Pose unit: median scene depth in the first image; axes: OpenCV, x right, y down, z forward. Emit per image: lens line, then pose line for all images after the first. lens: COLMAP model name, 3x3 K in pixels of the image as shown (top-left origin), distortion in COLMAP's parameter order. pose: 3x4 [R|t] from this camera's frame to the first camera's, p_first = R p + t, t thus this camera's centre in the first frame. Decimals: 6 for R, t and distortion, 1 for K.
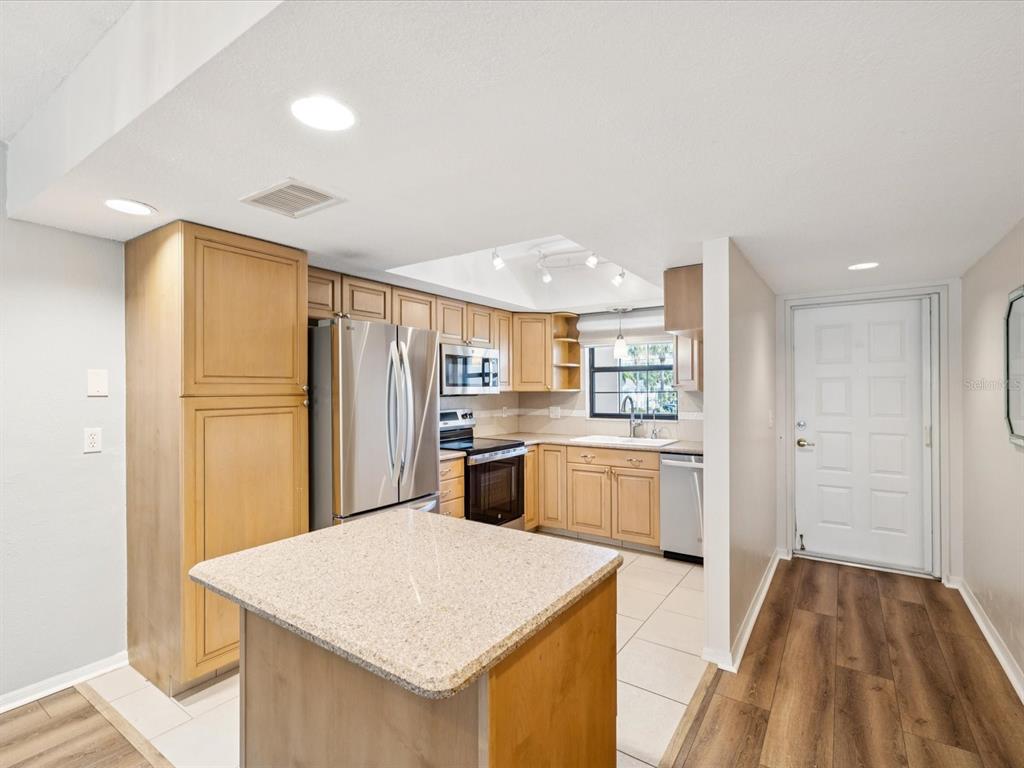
lens RADIAL K [[488.2, 0, 511.9], [0, 488.2, 383.5], [0, 0, 1]] dist [-0.000856, -0.000125]
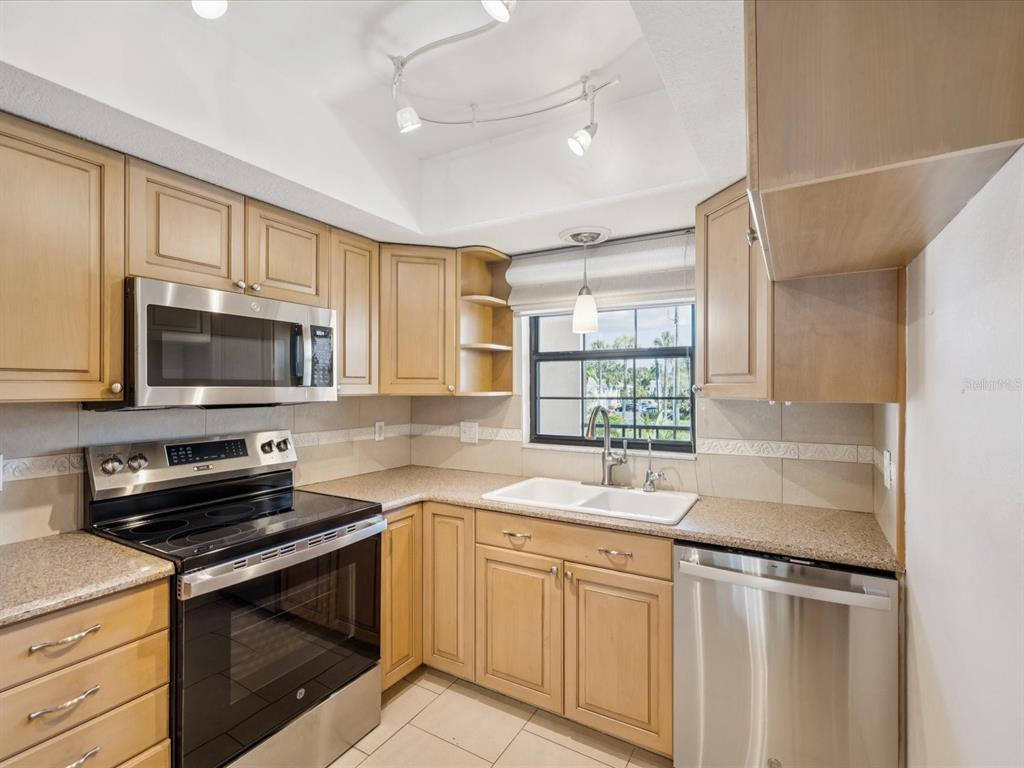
lens RADIAL K [[488.2, 0, 511.6], [0, 488.2, 386.0], [0, 0, 1]] dist [-0.000856, -0.000125]
pose [[0.997322, 0.004450, 0.072998, 0.105800], [-0.005093, 0.999950, 0.008626, 0.000515], [-0.072956, -0.008974, 0.997295, 0.483608]]
